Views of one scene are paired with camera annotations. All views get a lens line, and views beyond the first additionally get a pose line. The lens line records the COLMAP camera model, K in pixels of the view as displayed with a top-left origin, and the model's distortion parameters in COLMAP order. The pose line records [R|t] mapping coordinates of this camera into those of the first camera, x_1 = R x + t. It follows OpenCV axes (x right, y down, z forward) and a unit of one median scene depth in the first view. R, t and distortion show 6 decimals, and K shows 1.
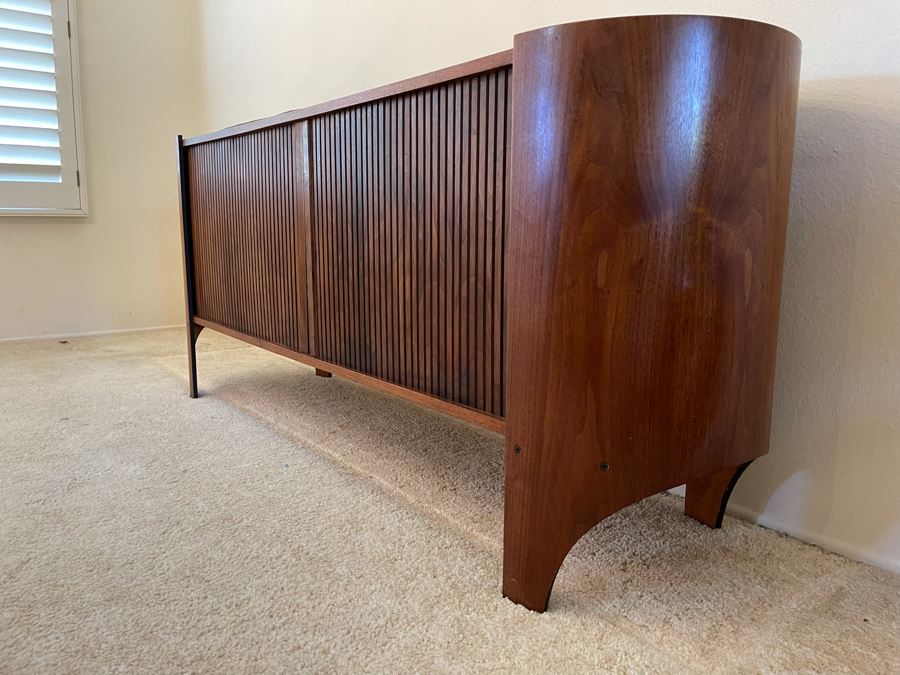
lens RADIAL K [[682.3, 0, 456.9], [0, 682.3, 323.6], [0, 0, 1]] dist [0.078586, -0.109000]
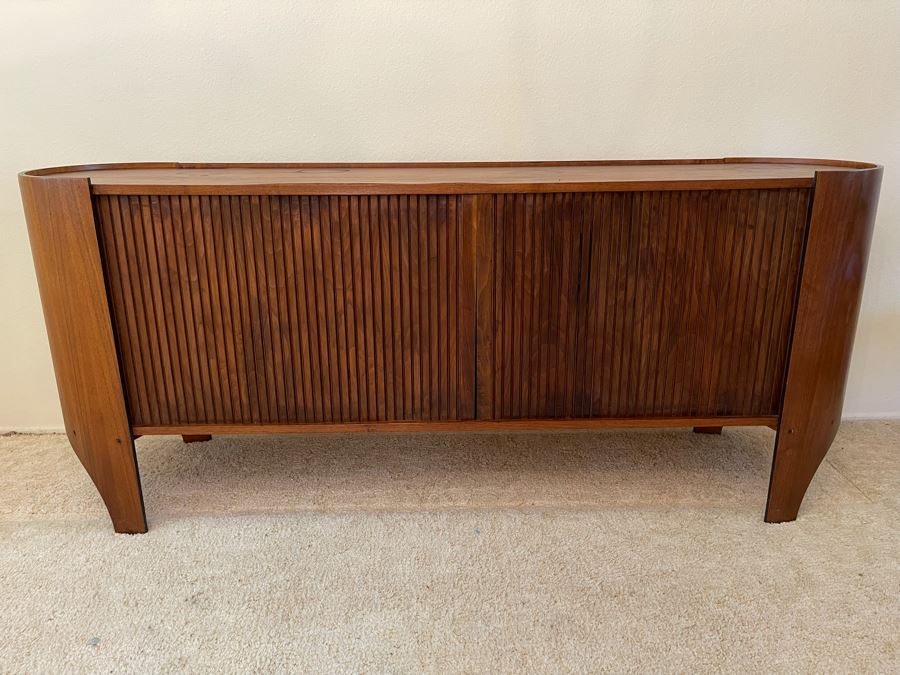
lens RADIAL K [[682.3, 0, 449.8], [0, 682.3, 323.6], [0, 0, 1]] dist [0.078586, -0.109000]
pose [[0.604537, -0.241775, 0.758999, -1.329009], [0.127819, 0.969922, 0.207156, -0.420587], [-0.786255, -0.028219, 0.617258, 0.569242]]
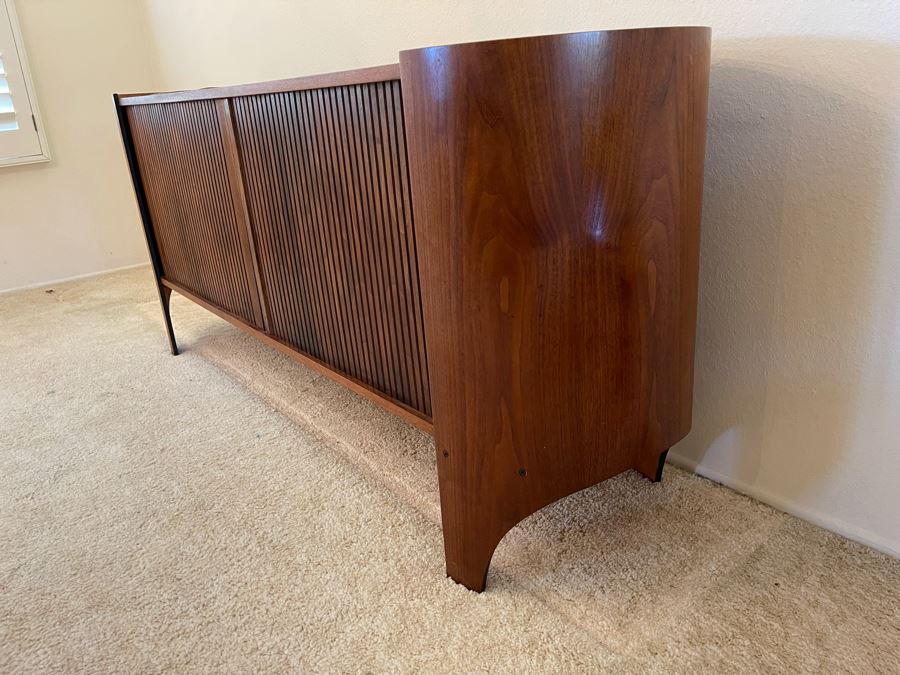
lens RADIAL K [[682.3, 0, 454.7], [0, 682.3, 324.8], [0, 0, 1]] dist [0.078586, -0.109000]
pose [[0.996720, -0.076393, -0.026726, 0.128149], [0.080045, 0.979261, 0.186121, -0.181726], [0.011953, -0.187650, 0.982163, 0.002007]]
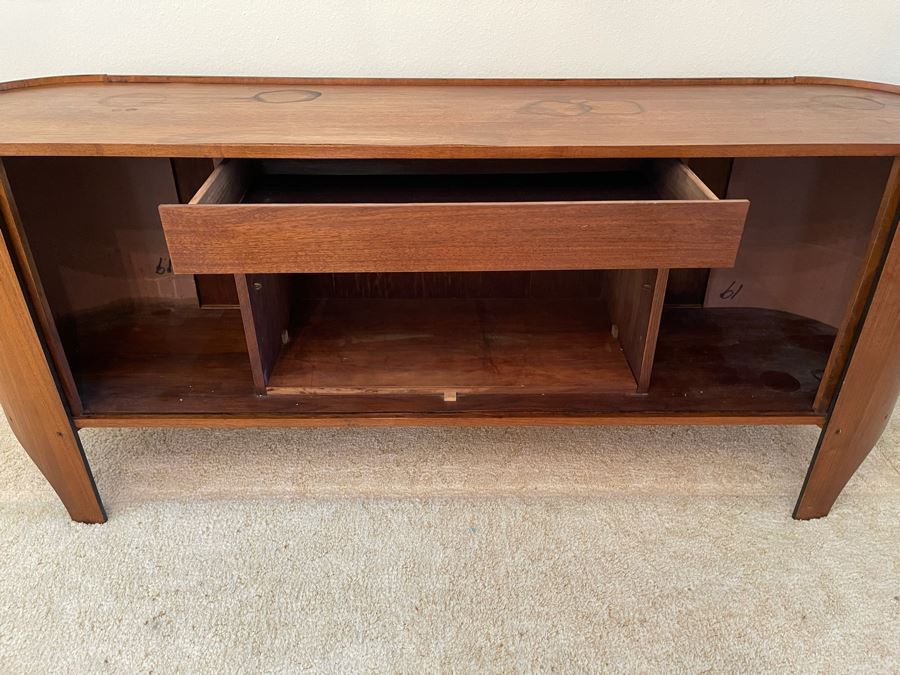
lens RADIAL K [[682.3, 0, 452.6], [0, 682.3, 325.1], [0, 0, 1]] dist [0.078586, -0.109000]
pose [[0.610268, -0.401294, 0.683034, -1.068311], [0.115255, 0.898007, 0.424618, -0.586442], [-0.783766, -0.180408, 0.594276, 0.725373]]
